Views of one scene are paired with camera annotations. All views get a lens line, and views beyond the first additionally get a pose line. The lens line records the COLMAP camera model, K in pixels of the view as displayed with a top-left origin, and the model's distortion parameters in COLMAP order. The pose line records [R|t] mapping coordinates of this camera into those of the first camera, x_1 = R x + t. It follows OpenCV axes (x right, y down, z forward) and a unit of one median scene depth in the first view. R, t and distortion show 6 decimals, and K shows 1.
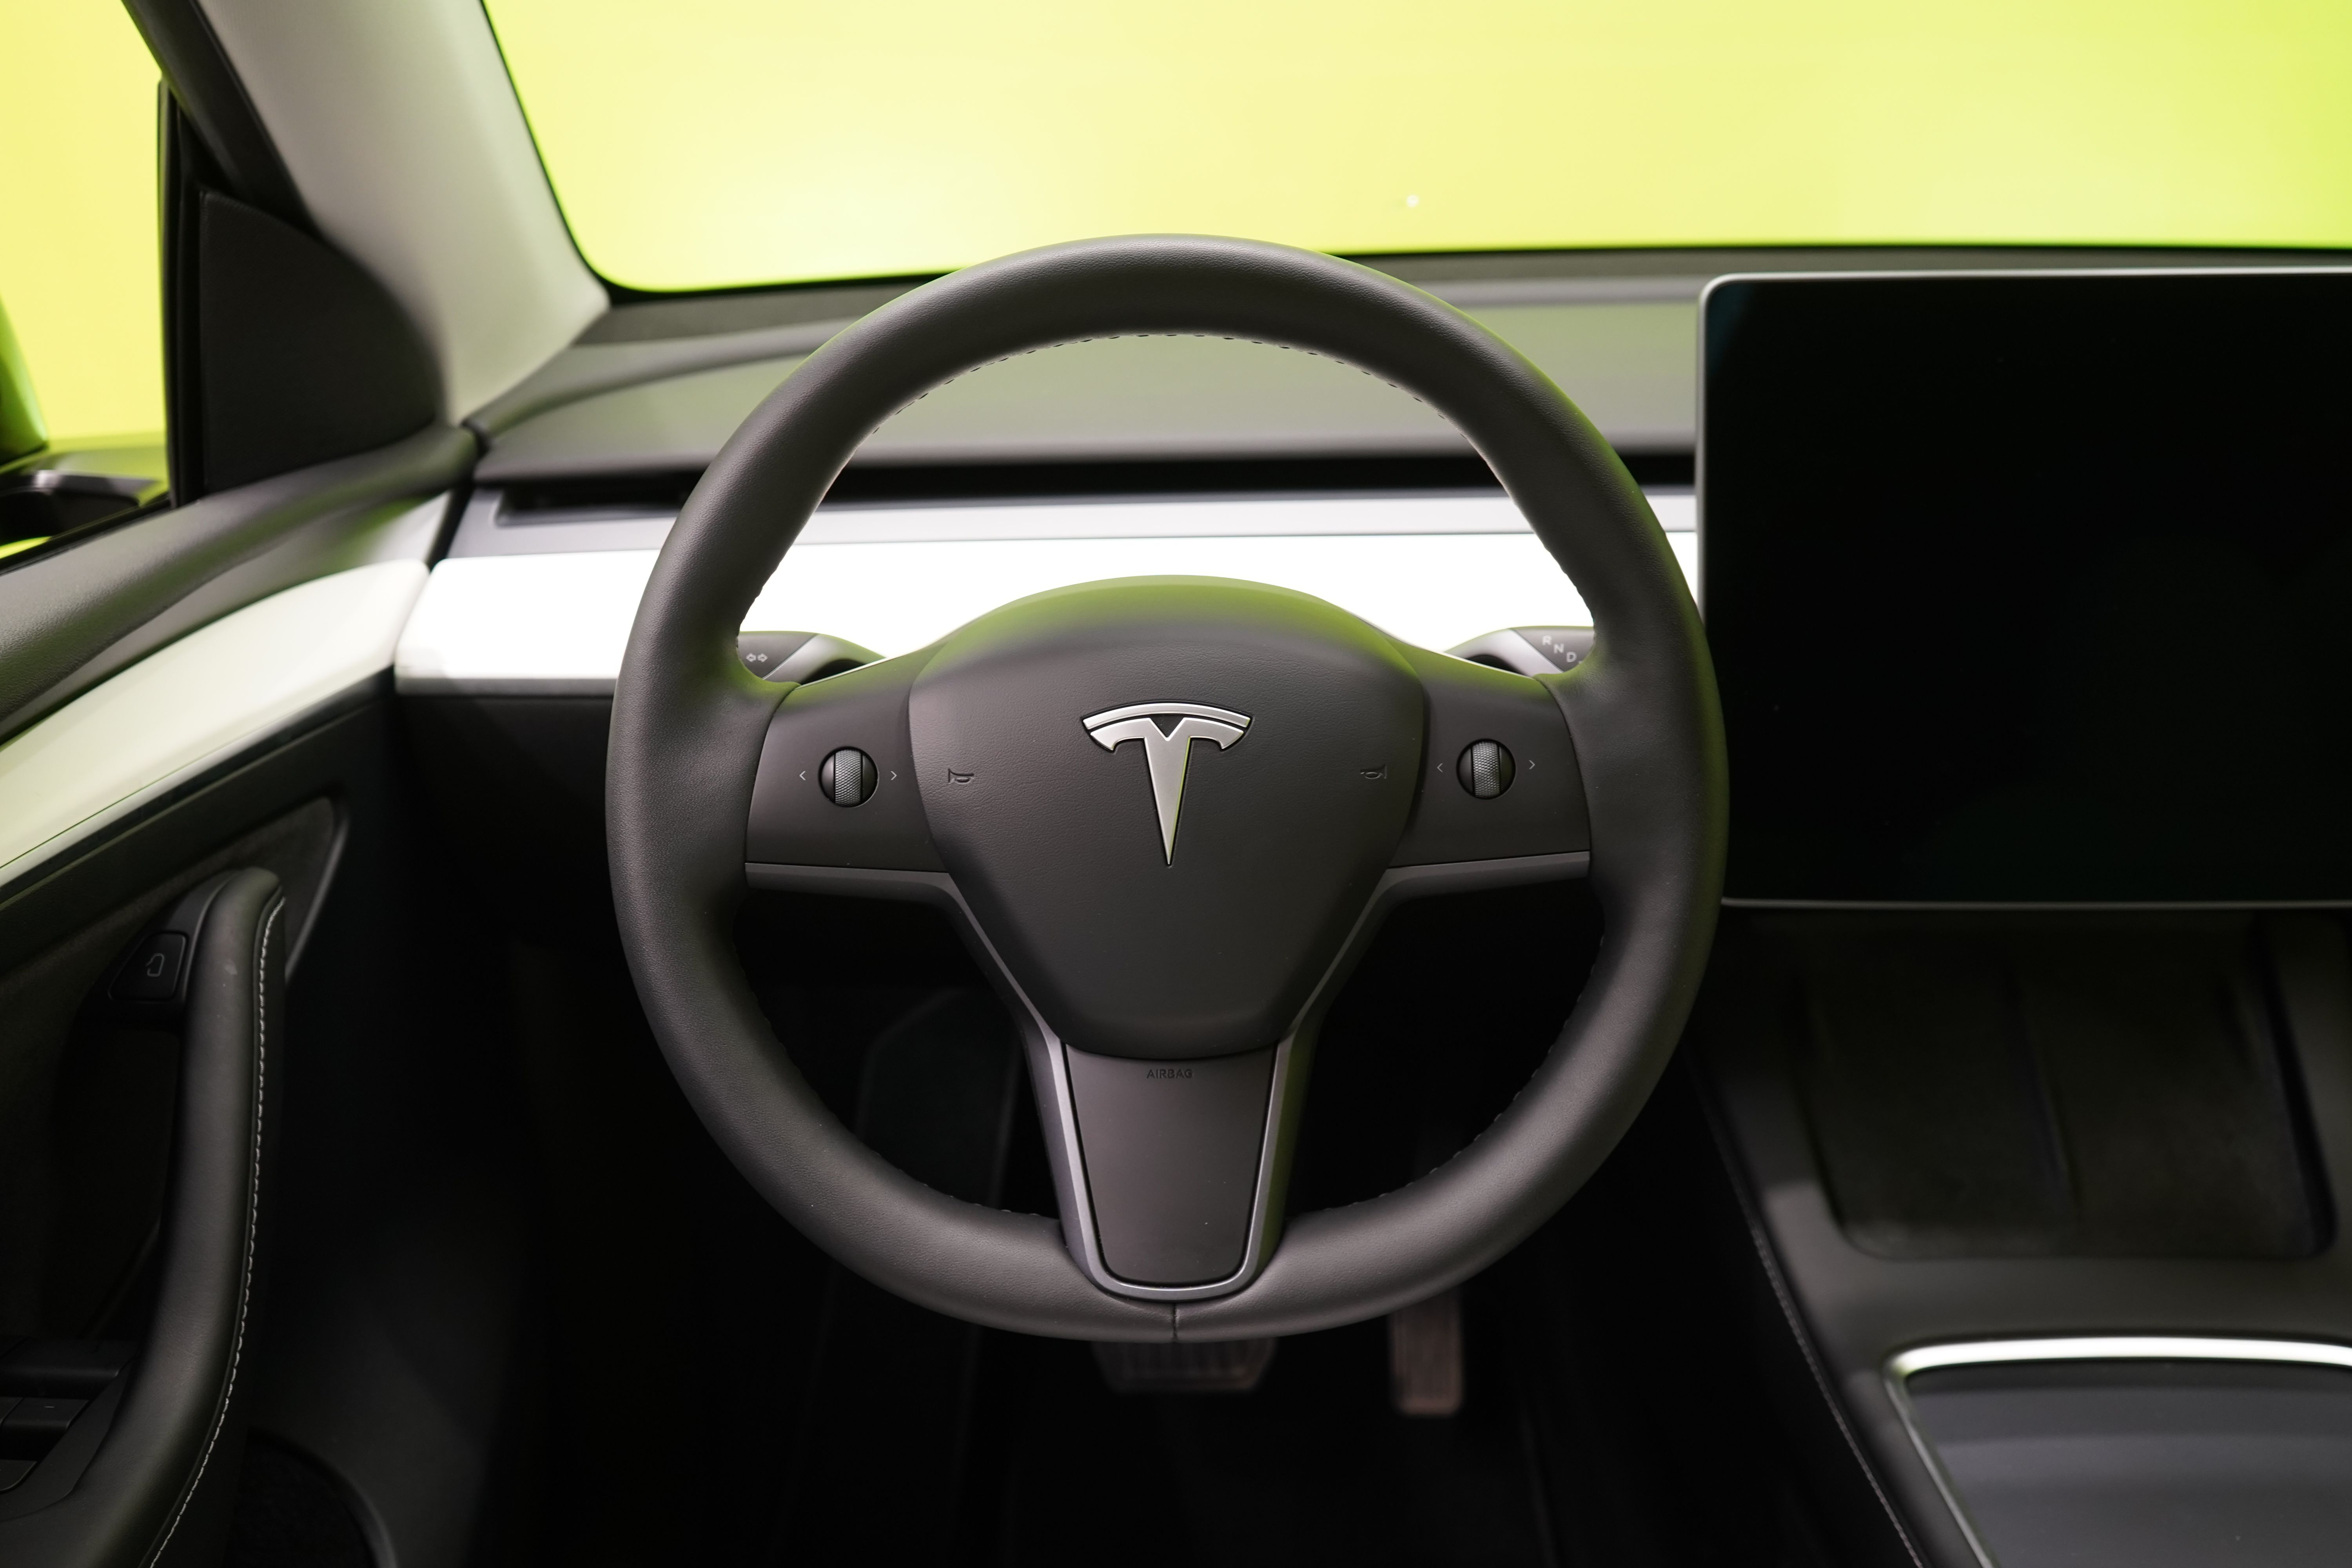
lens RADIAL K [[2440.5, 0, 1175.2], [0, 2440.5, 787.6], [0, 0, 1]] dist [-0.018164, 0.000000]
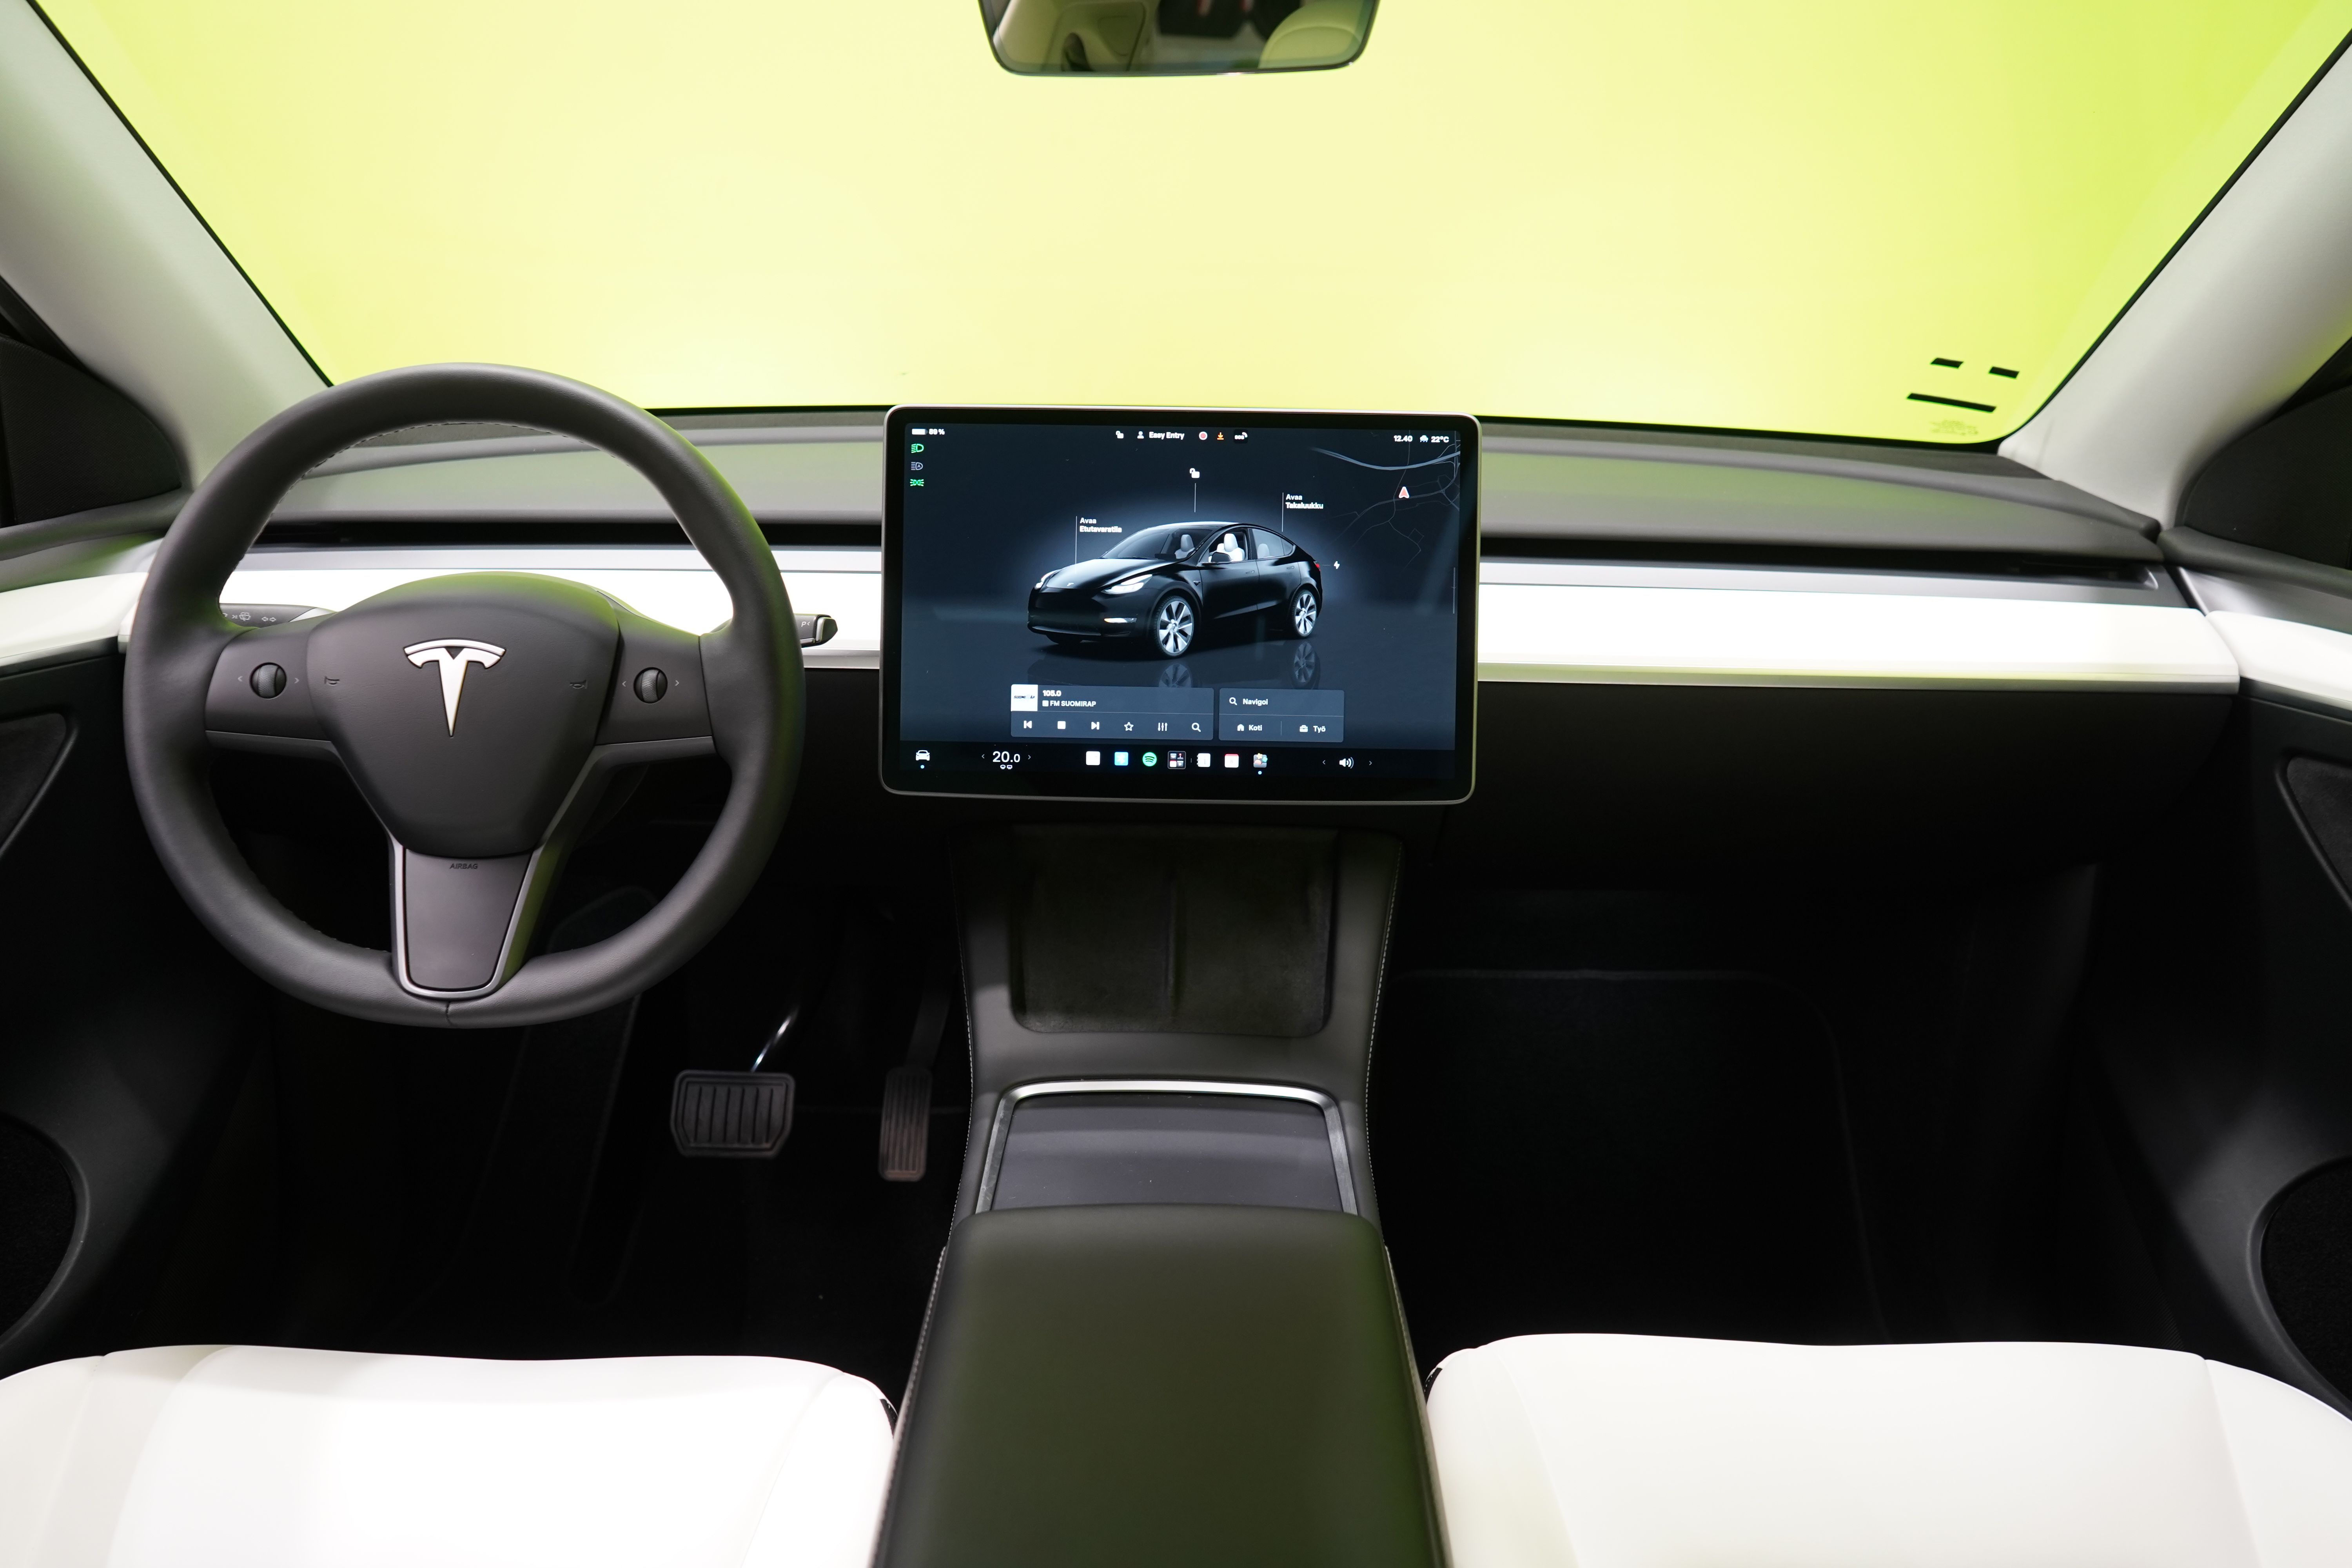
lens RADIAL K [[1889.2, 0, 1177.6], [0, 1889.2, 778.4], [0, 0, 1]] dist [-0.014456, -0.003873]
pose [[0.999635, 0.022727, -0.014619, 0.504207], [-0.023326, 0.998837, -0.042198, 0.101611], [0.013643, 0.042524, 0.999002, -0.276196]]
